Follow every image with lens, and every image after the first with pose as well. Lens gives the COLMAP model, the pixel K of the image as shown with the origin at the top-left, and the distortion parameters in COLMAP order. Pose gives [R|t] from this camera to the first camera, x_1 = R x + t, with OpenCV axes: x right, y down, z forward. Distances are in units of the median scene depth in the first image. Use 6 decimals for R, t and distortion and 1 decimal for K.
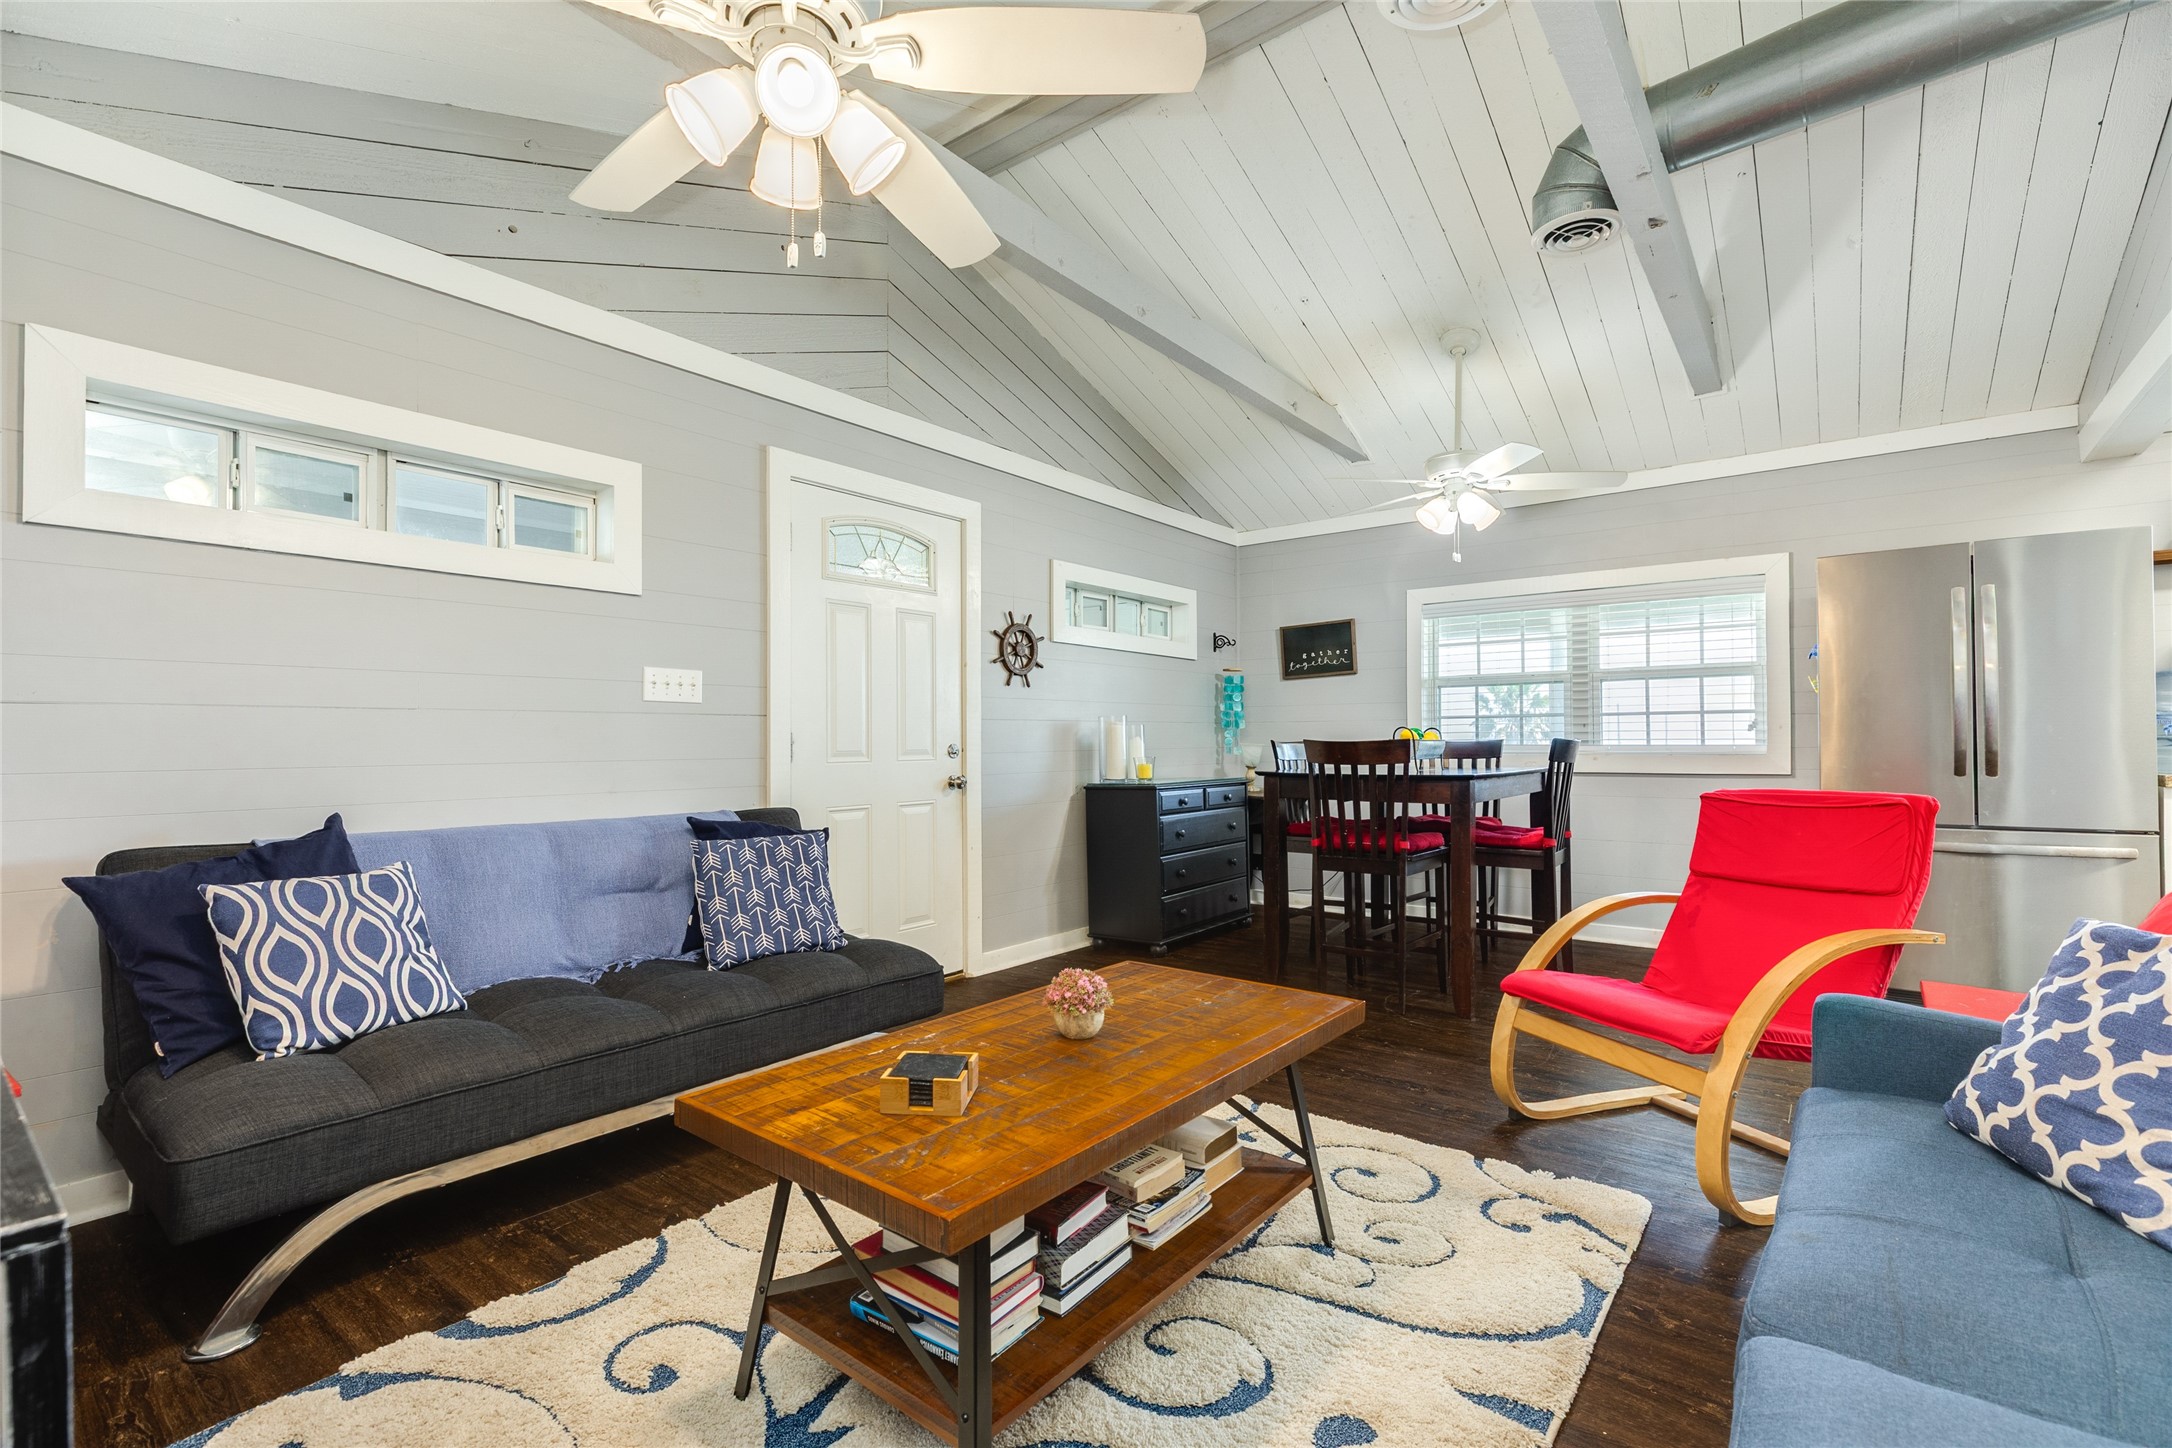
lens RADIAL K [[968.4, 0, 1085.2], [0, 968.4, 732.1], [0, 0, 1]] dist [0.001510, -0.000061]
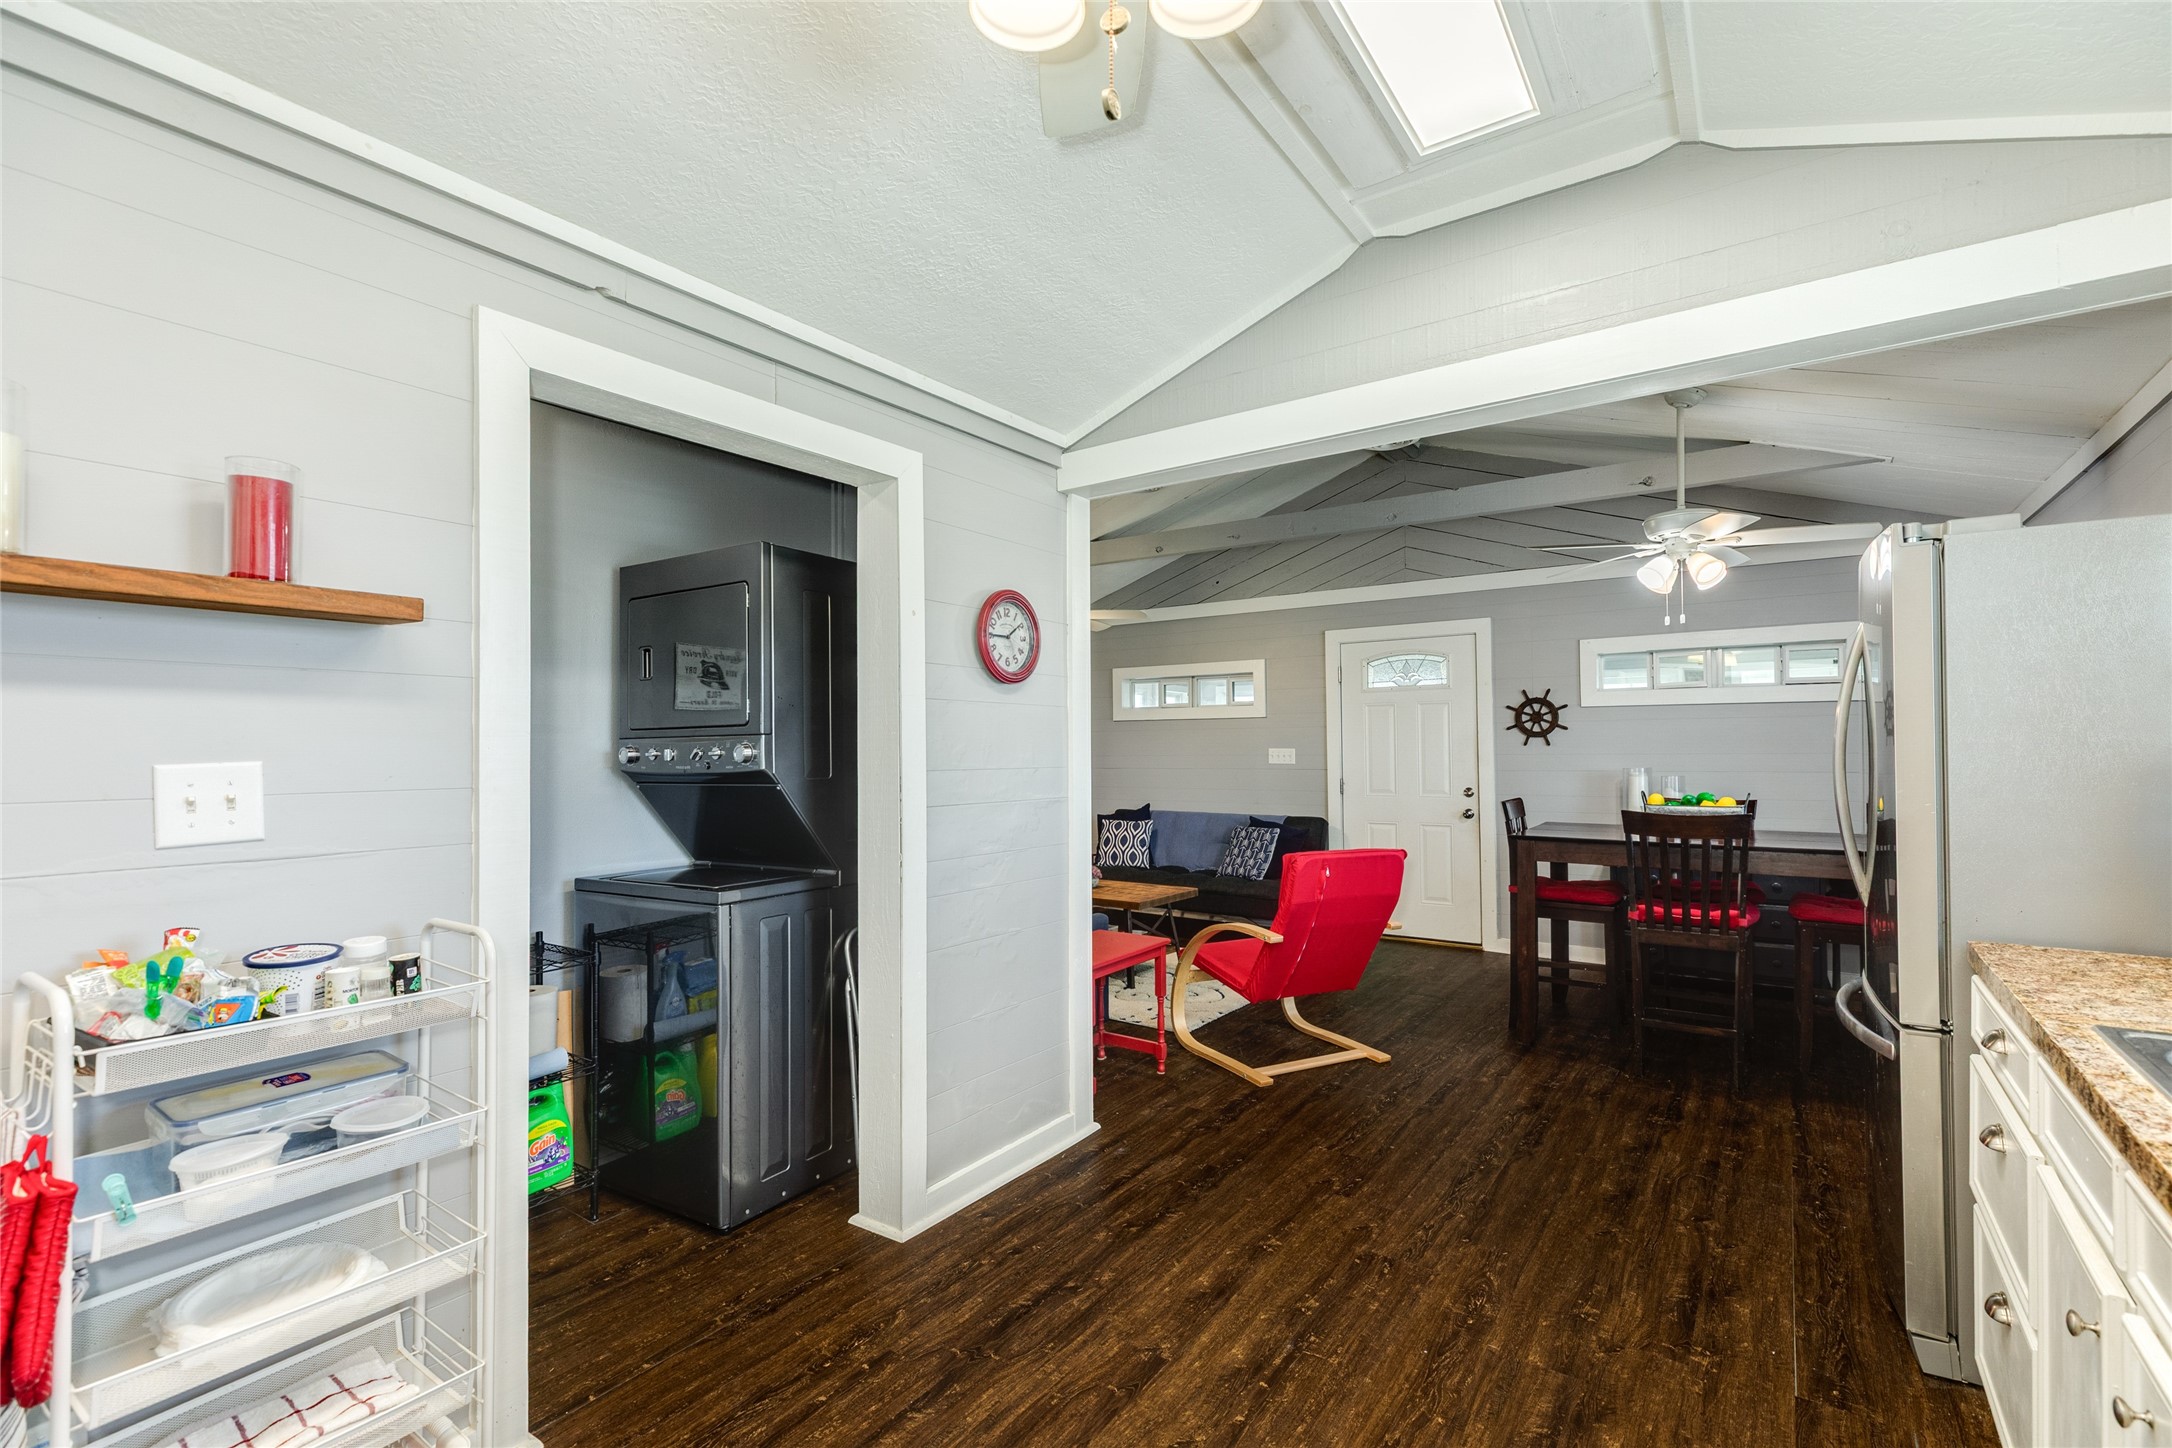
lens RADIAL K [[968.4, 0, 1086.3], [0, 968.4, 728.7], [0, 0, 1]] dist [0.001510, -0.000061]
pose [[0.043168, -0.016978, -0.998924, 1.222403], [0.014143, 0.999766, -0.016381, -0.057048], [0.998968, -0.013420, 0.043398, 0.333124]]
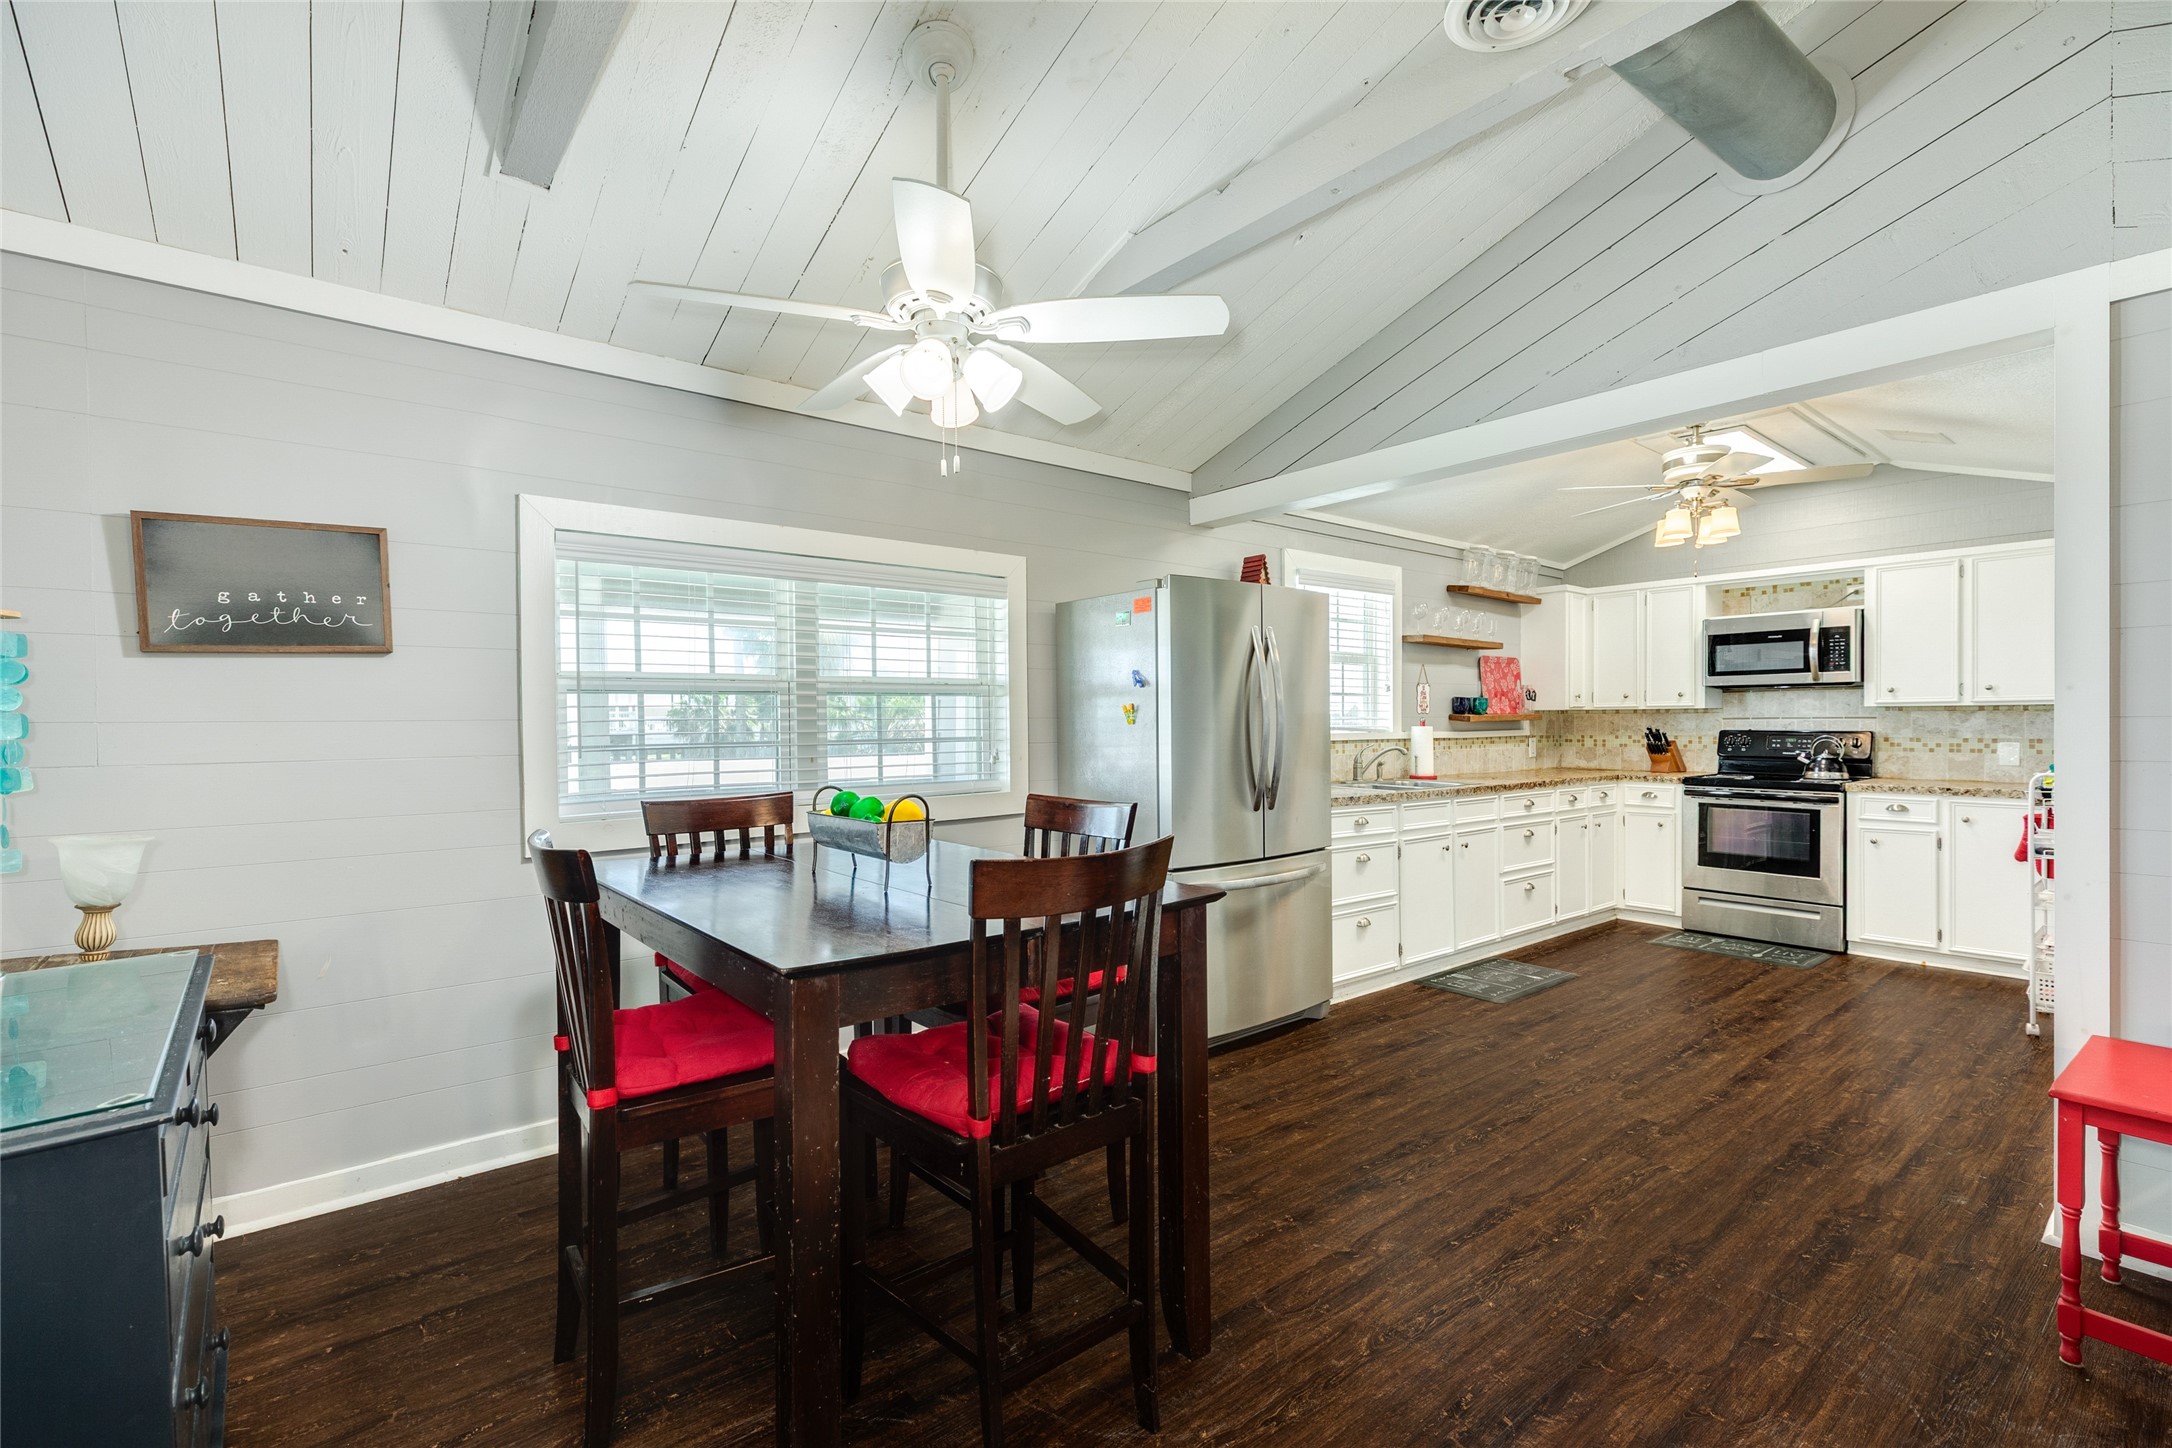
lens RADIAL K [[968.4, 0, 1077.4], [0, 968.4, 729.3], [0, 0, 1]] dist [0.001510, -0.000061]
pose [[0.228803, -0.007263, 0.973446, -0.105596], [-0.003083, 0.999962, 0.008186, -0.037862], [-0.973468, -0.004874, 0.228772, 0.742920]]
